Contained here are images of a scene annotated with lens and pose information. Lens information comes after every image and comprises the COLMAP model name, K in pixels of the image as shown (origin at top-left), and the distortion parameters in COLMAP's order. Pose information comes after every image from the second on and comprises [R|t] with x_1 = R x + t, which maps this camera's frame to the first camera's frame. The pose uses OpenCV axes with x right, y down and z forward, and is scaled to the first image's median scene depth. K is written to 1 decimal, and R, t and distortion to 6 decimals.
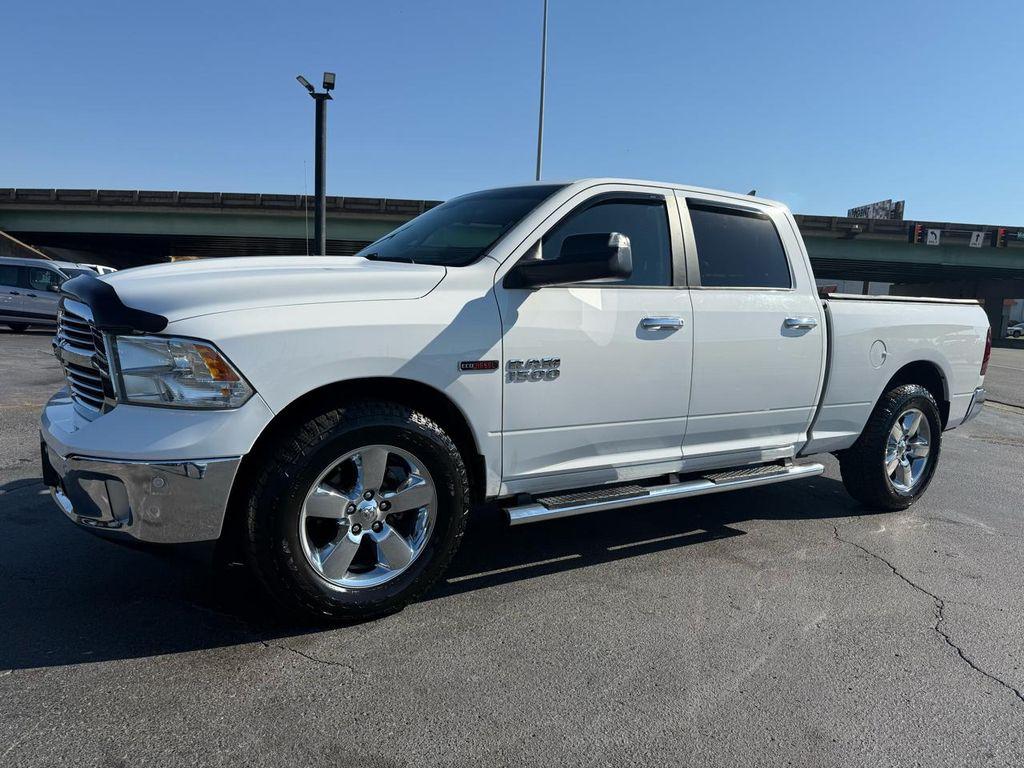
lens RADIAL K [[709.2, 0, 507.3], [0, 709.2, 384.2], [0, 0, 1]] dist [0.006424, -0.007147]
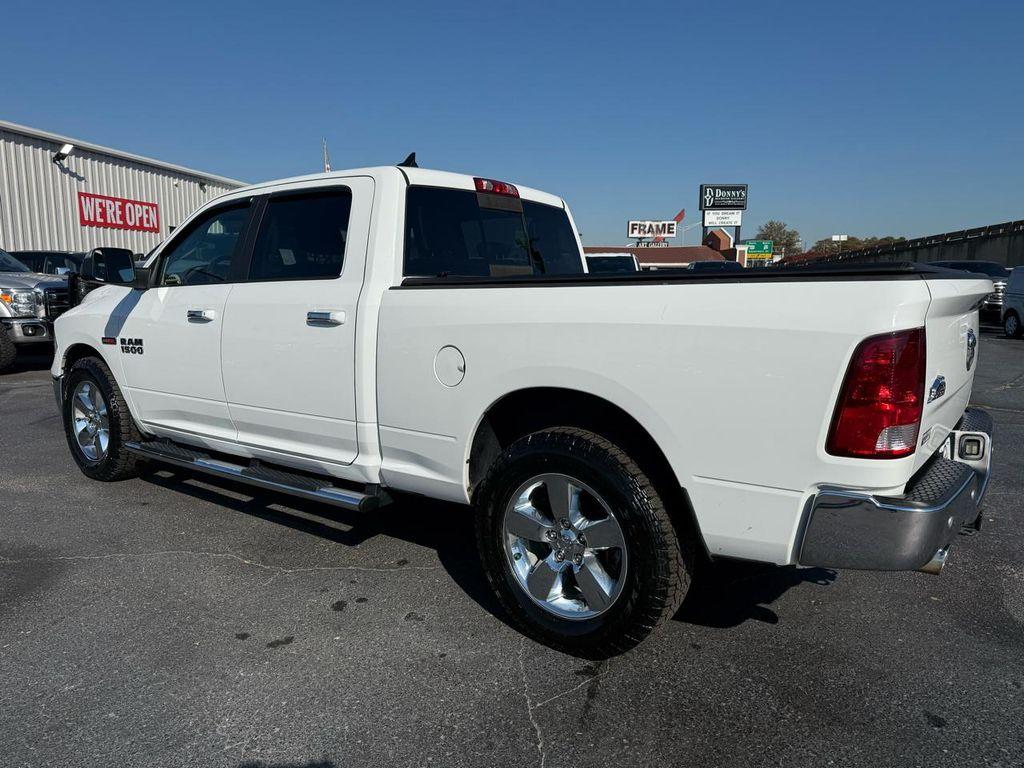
lens RADIAL K [[709.1, 0, 510.5], [0, 709.1, 387.6], [0, 0, 1]] dist [0.007655, -0.008090]
pose [[0.361489, 0.094428, -0.927582, 1.649594], [-0.092948, 0.993552, 0.064920, -0.101018], [0.927732, 0.062749, 0.367936, 1.162416]]
